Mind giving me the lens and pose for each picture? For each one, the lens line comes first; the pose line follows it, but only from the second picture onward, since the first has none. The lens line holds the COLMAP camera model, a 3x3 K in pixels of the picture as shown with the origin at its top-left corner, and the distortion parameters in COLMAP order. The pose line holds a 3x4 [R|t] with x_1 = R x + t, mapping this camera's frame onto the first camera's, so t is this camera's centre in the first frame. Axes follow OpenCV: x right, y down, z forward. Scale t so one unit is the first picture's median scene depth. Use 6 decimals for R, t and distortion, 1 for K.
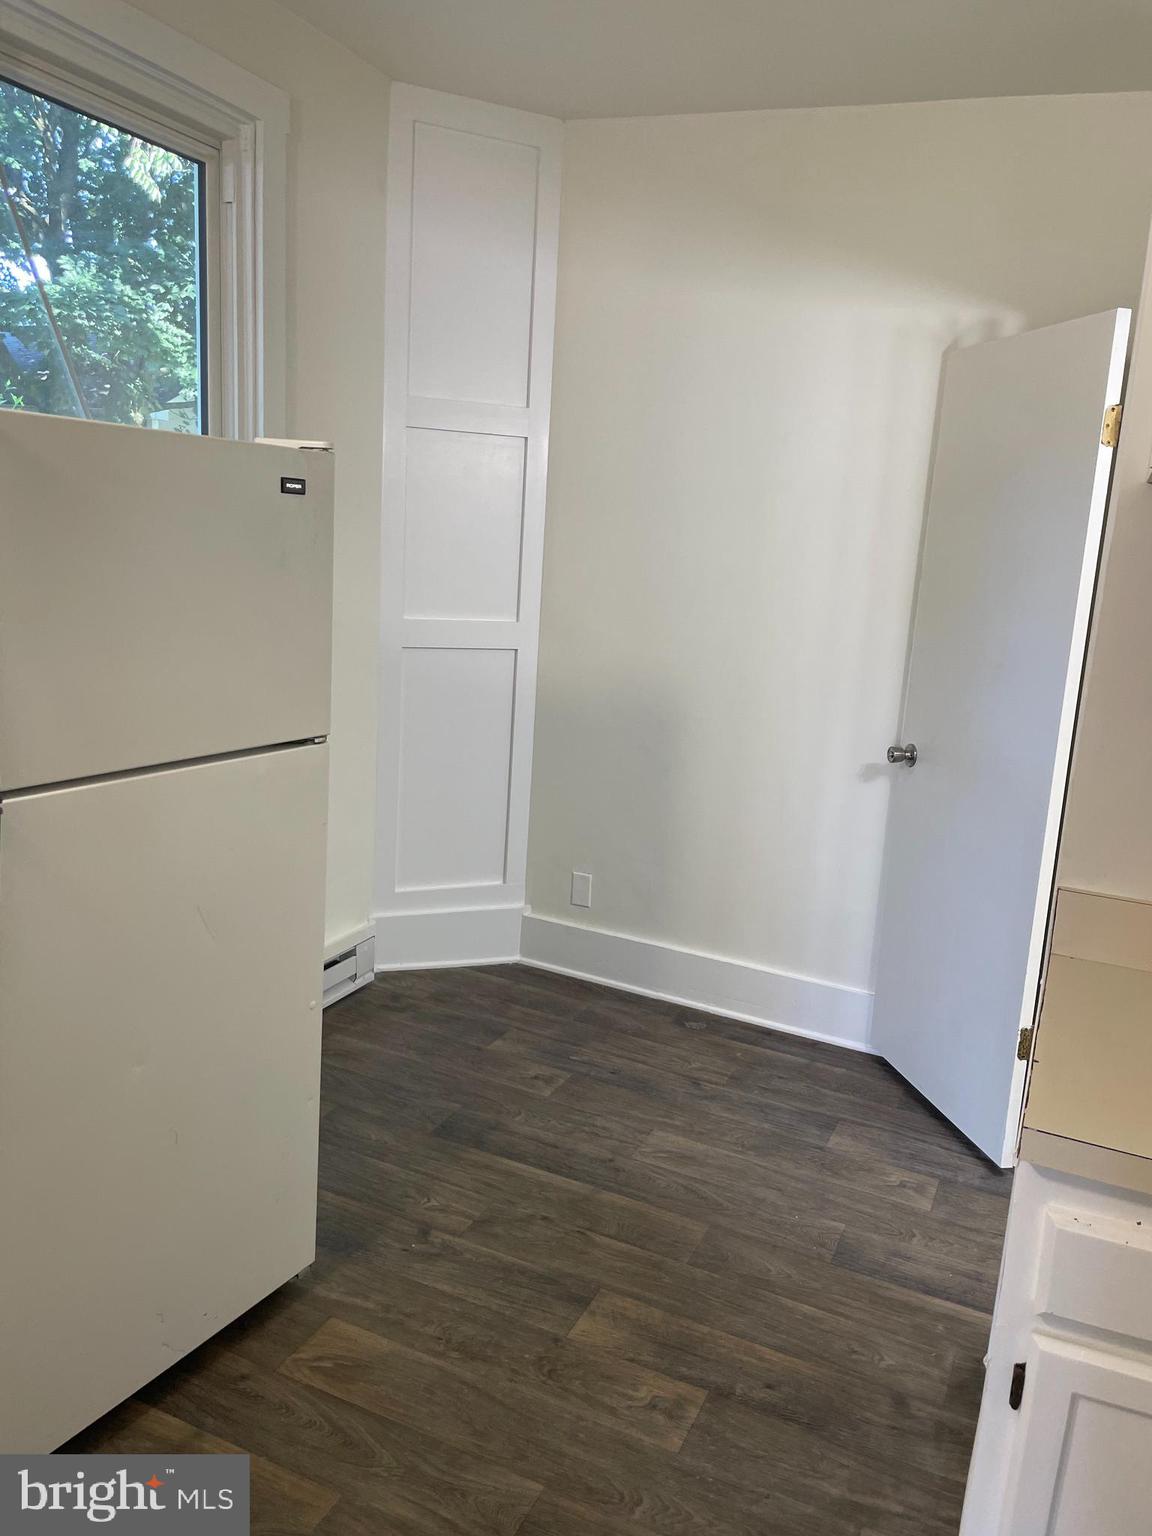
lens RADIAL K [[1173.1, 0, 579.3], [0, 1173.1, 754.0], [0, 0, 1]] dist [0.088596, -0.122988]
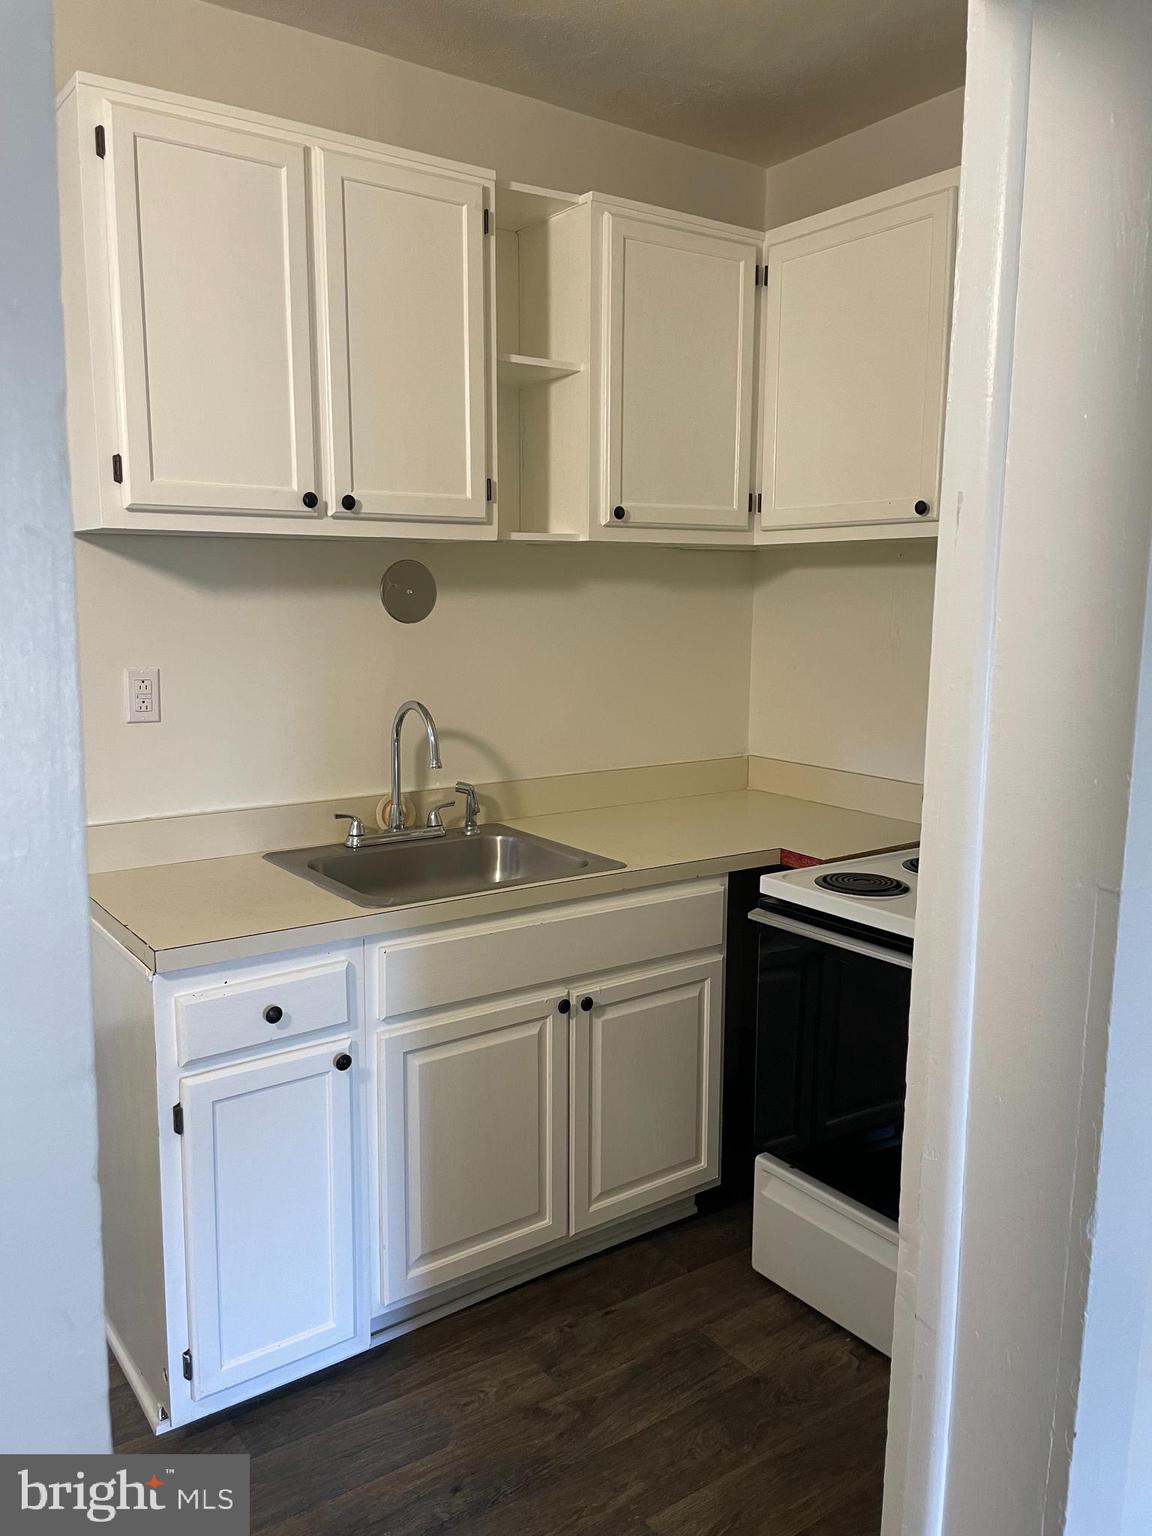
lens RADIAL K [[1173.1, 0, 568.3], [0, 1173.1, 755.1], [0, 0, 1]] dist [0.088596, -0.122988]
pose [[0.505954, -0.180798, 0.843399, -0.230110], [0.189046, 0.977256, 0.096085, 0.004987], [-0.841589, 0.110827, 0.528626, -0.117059]]
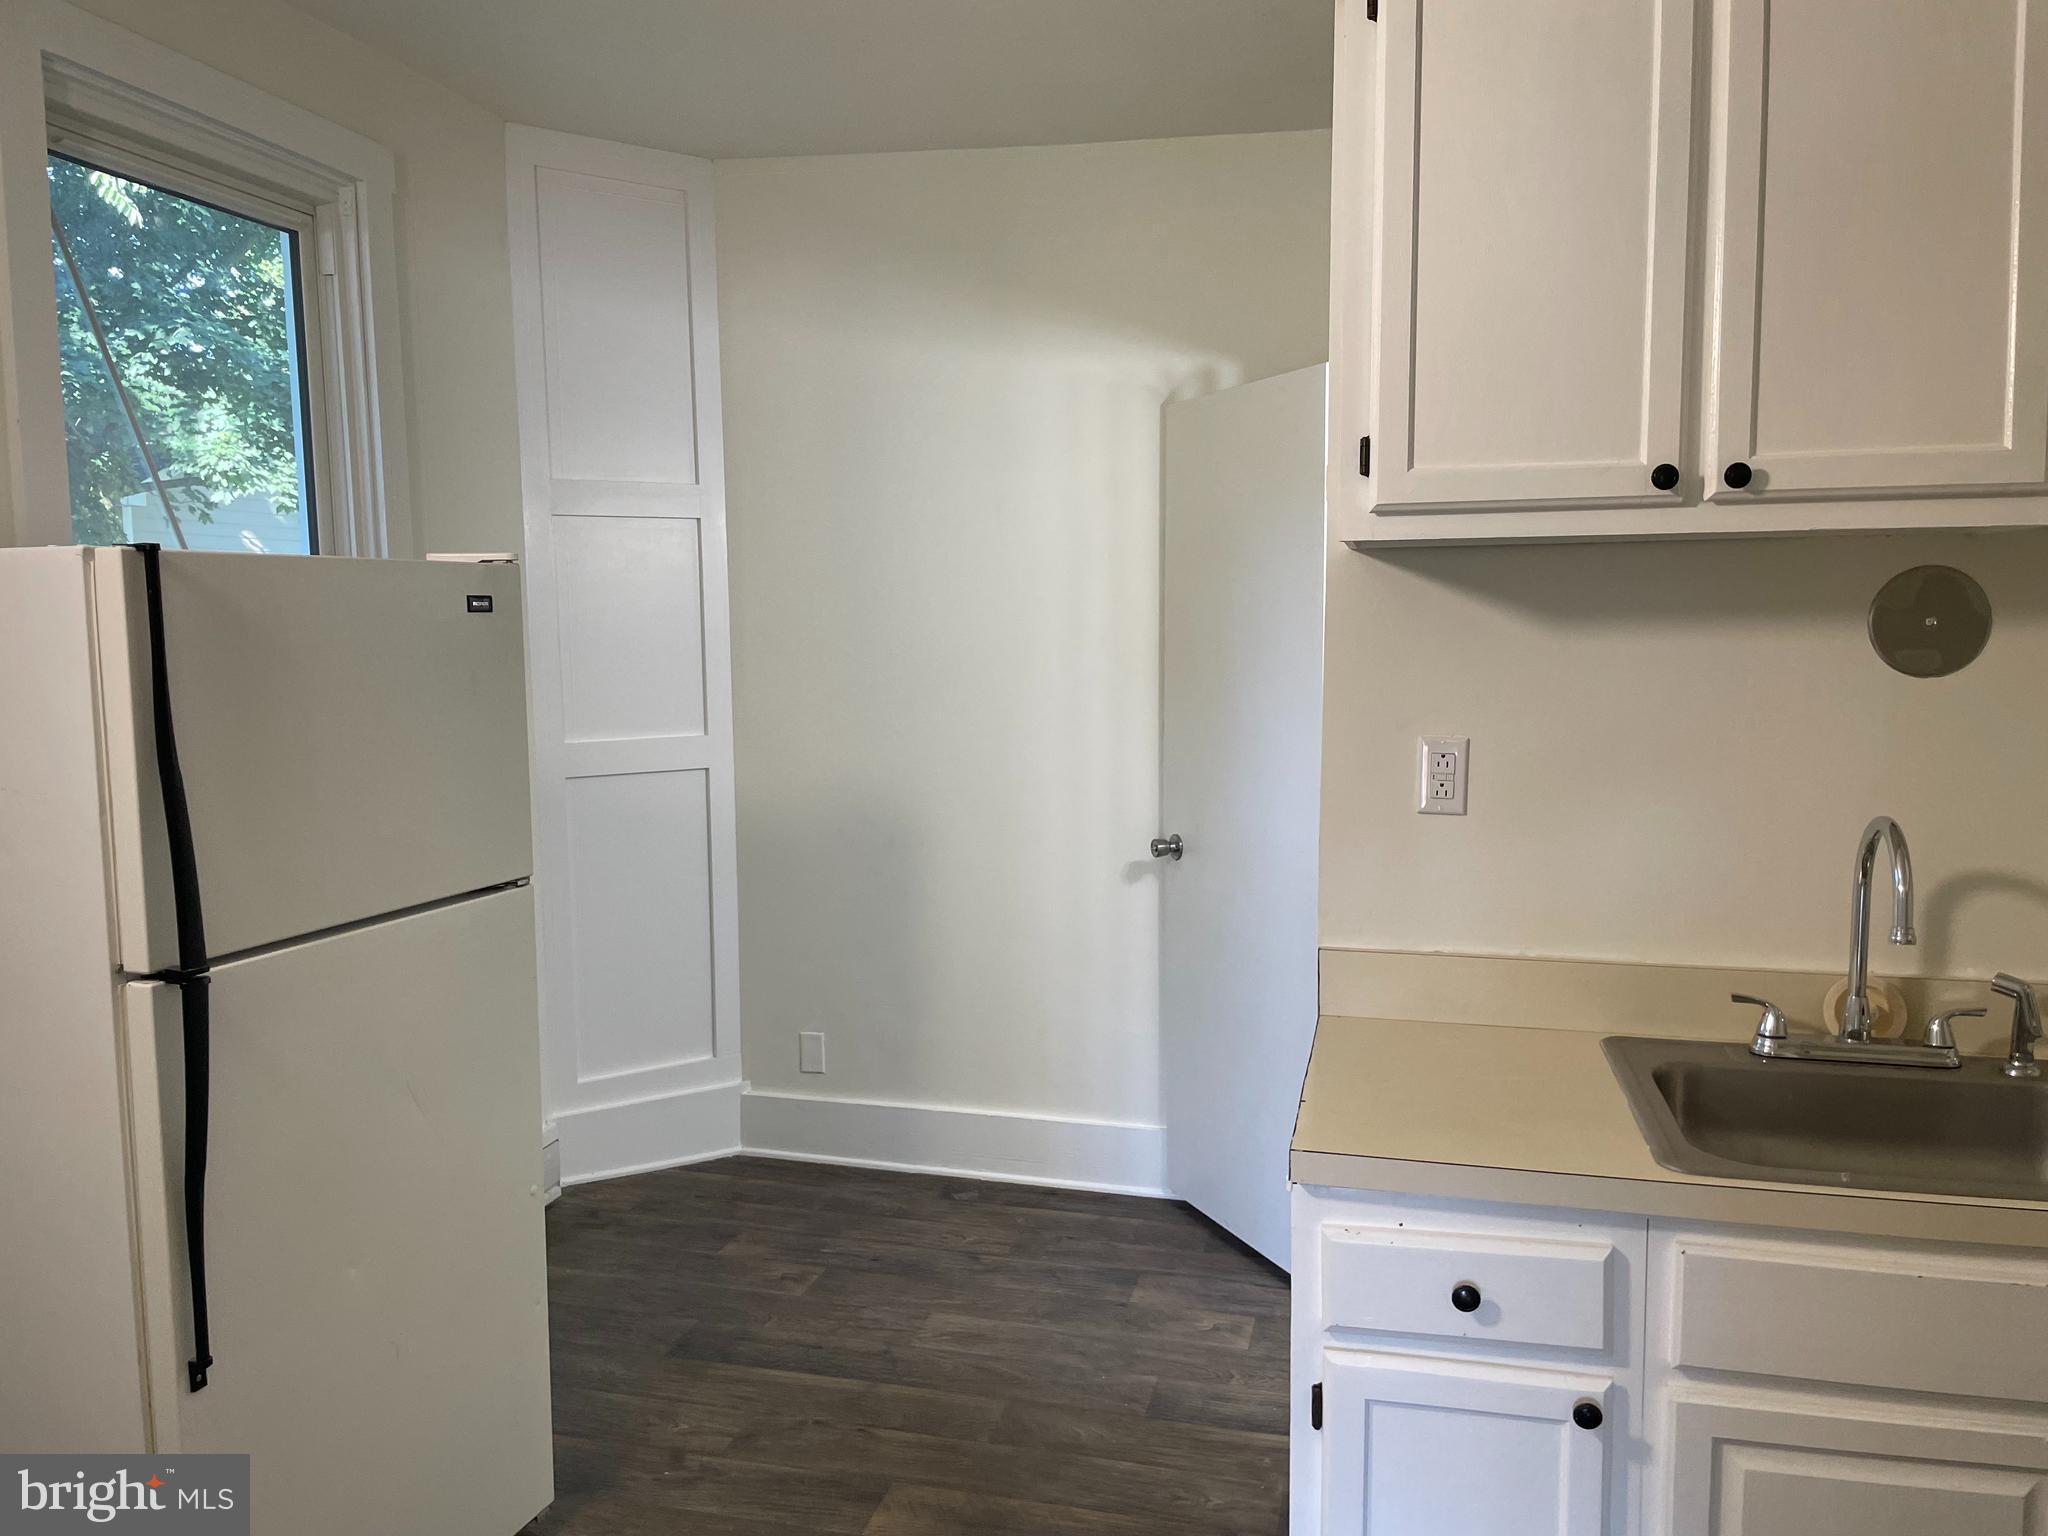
lens RADIAL K [[1564.1, 0, 1029.8], [0, 1564.1, 774.7], [0, 0, 1]] dist [0.088596, -0.122988]
pose [[0.980551, -0.088023, 0.175416, -0.030148], [0.101576, 0.992374, -0.069825, 0.018563], [-0.167932, 0.086285, 0.982015, -0.147643]]
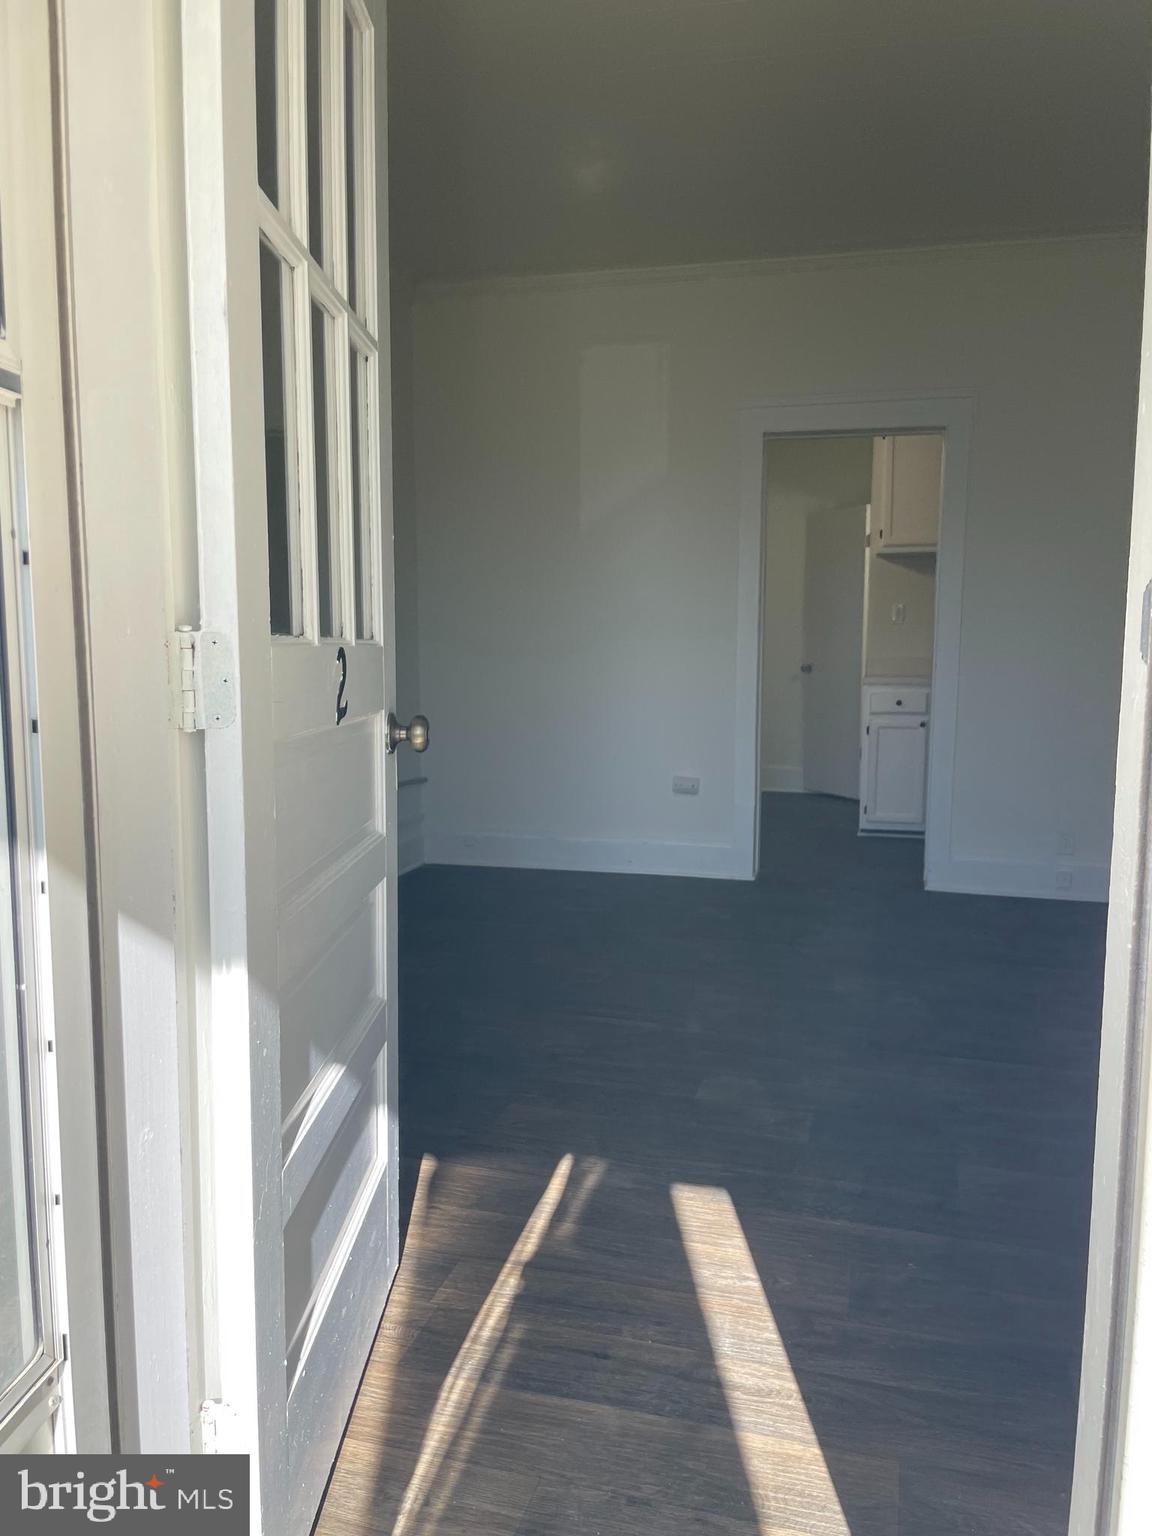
lens RADIAL K [[1173.1, 0, 578.9], [0, 1173.1, 770.0], [0, 0, 1]] dist [0.088596, -0.122988]
pose [[0.985826, -0.075893, 0.149623, -0.627778], [0.087340, 0.993611, -0.071472, 0.367538], [-0.143243, 0.083527, 0.986156, -1.468069]]
